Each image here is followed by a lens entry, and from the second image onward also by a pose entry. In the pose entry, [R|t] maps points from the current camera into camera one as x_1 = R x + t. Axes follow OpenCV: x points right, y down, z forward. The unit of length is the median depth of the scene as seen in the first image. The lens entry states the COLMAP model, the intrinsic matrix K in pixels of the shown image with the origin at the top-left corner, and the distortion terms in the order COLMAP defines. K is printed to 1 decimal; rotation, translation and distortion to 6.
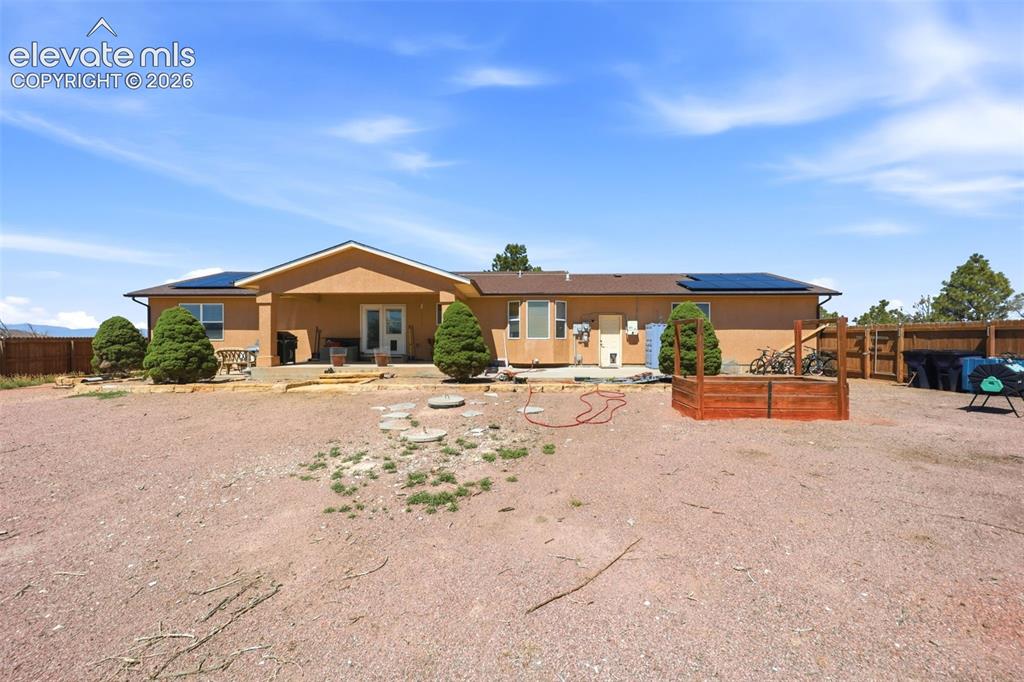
lens RADIAL K [[412.8, 0, 514.2], [0, 412.8, 333.9], [0, 0, 1]] dist [0.011366, -0.000355]
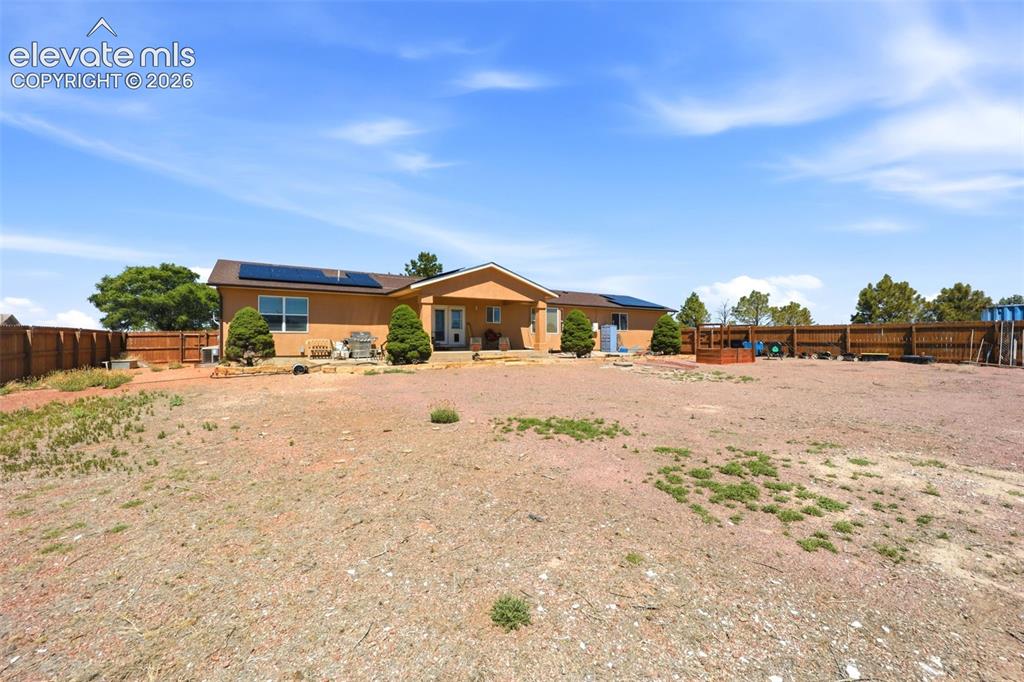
lens RADIAL K [[412.8, 0, 512.7], [0, 412.8, 339.6], [0, 0, 1]] dist [0.011366, -0.000355]
pose [[0.832764, 0.000775, 0.553627, -0.861418], [-0.007075, 0.999932, 0.009242, 0.019321], [-0.553582, -0.011613, 0.832713, -0.161125]]
